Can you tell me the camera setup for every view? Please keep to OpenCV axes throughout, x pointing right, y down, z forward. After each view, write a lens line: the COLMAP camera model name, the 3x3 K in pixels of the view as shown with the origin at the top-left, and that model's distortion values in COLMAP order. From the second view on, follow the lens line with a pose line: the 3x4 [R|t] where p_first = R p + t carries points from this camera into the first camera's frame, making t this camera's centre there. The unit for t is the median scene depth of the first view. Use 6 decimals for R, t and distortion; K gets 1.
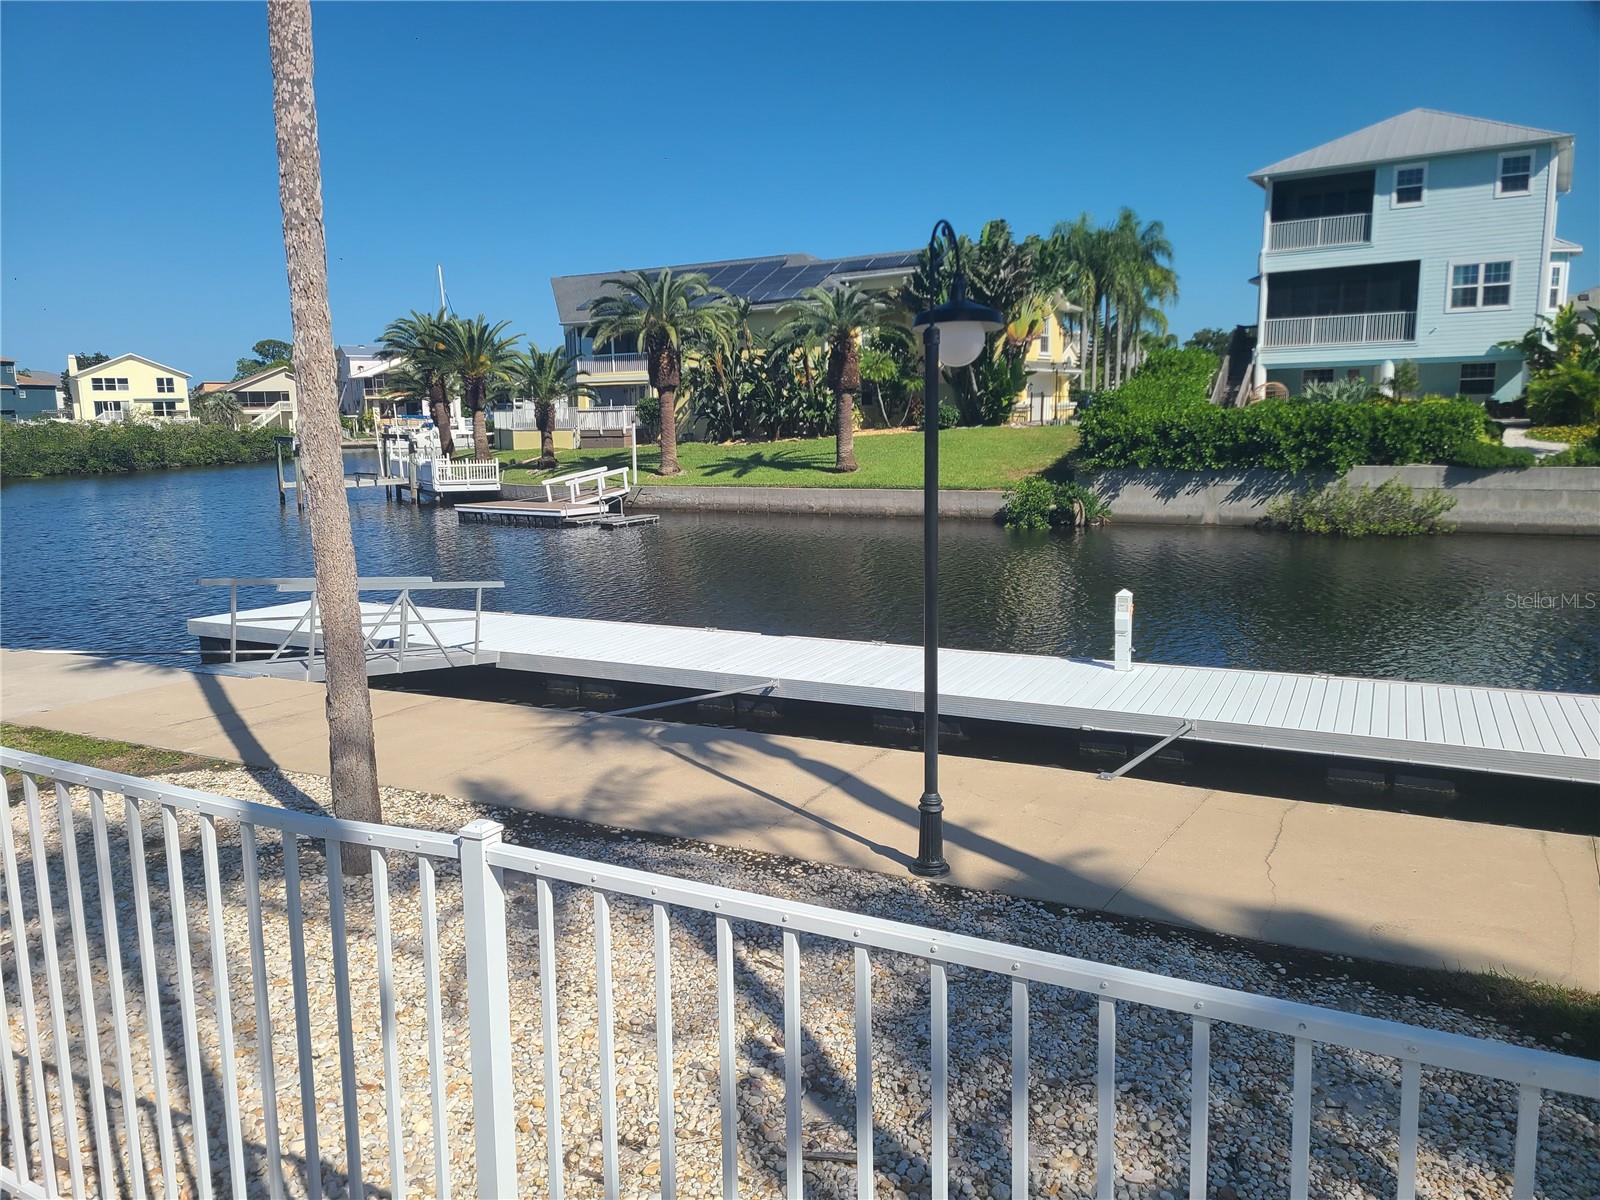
lens RADIAL K [[1192.9, 0, 789.3], [0, 1192.9, 606.3], [0, 0, 1]] dist [0.069806, -0.059340]
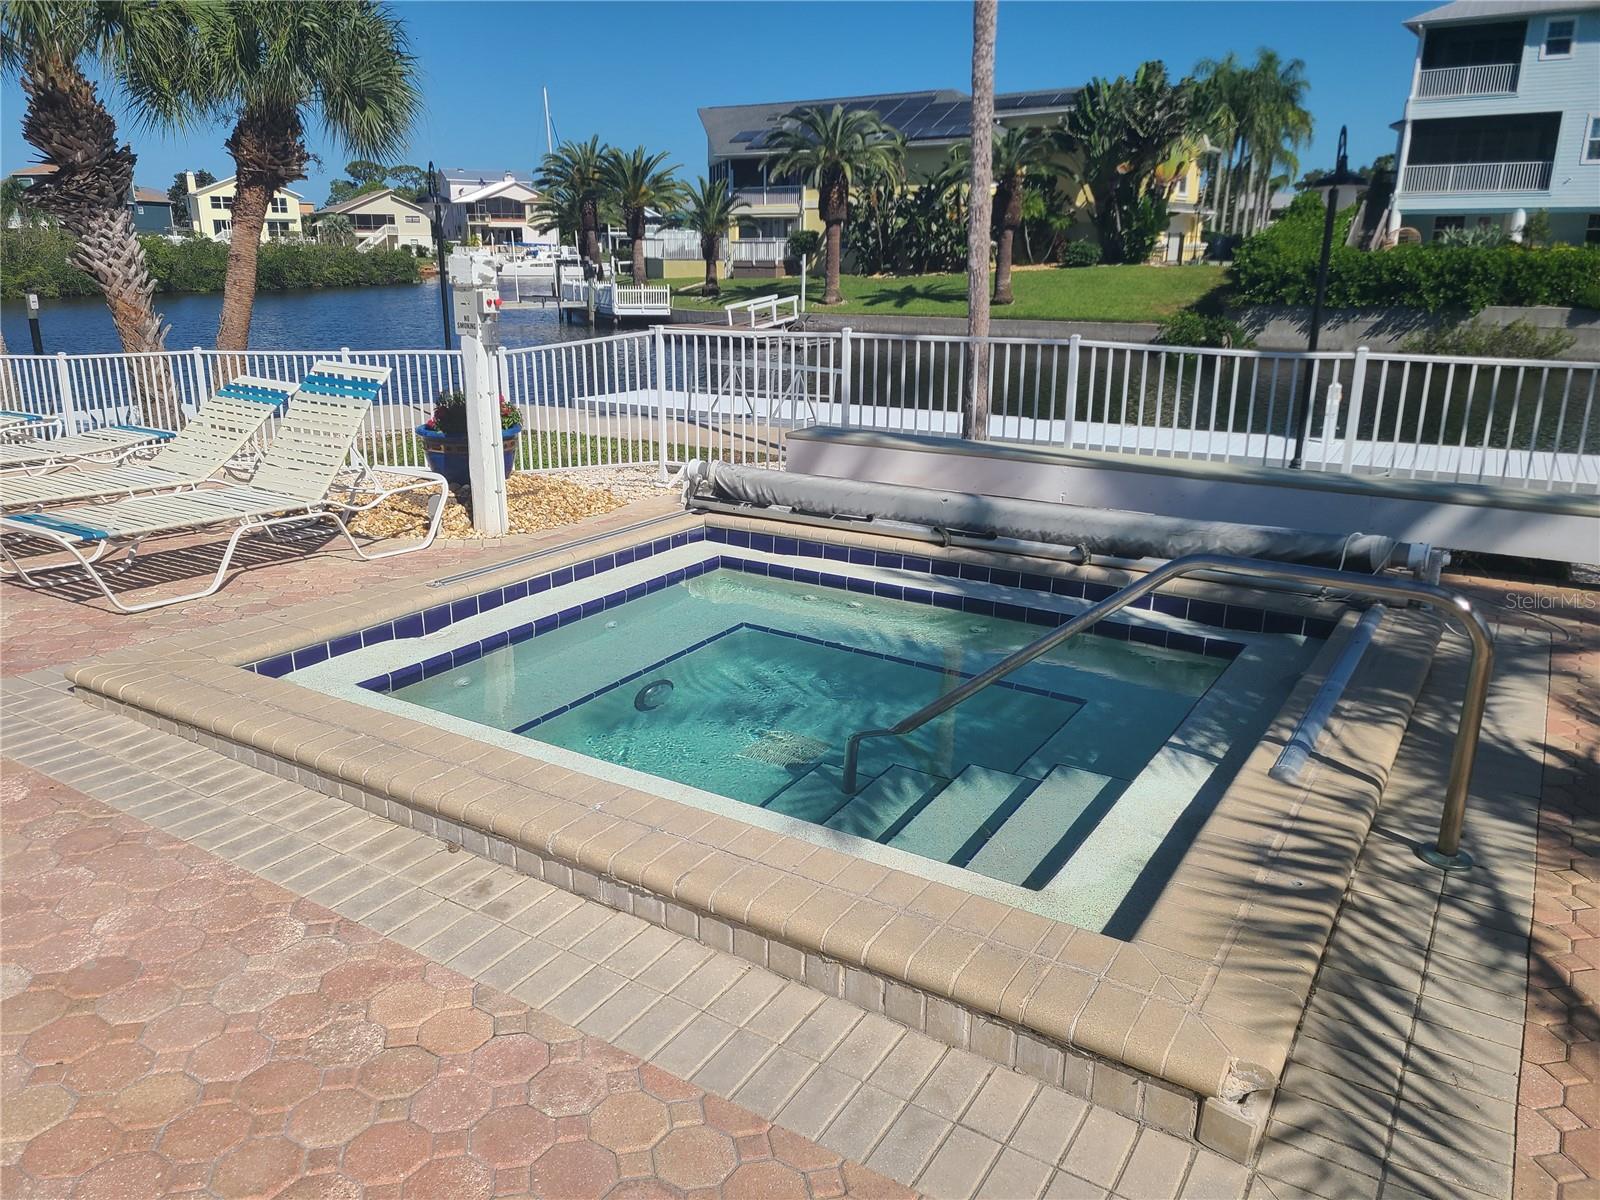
lens RADIAL K [[1192.9, 0, 792.3], [0, 1192.9, 610.3], [0, 0, 1]] dist [0.069806, -0.059340]
pose [[0.998437, 0.037767, -0.041204, -0.081457], [-0.032025, 0.990724, 0.132062, 0.024279], [0.045809, -0.130536, 0.990385, -0.125368]]
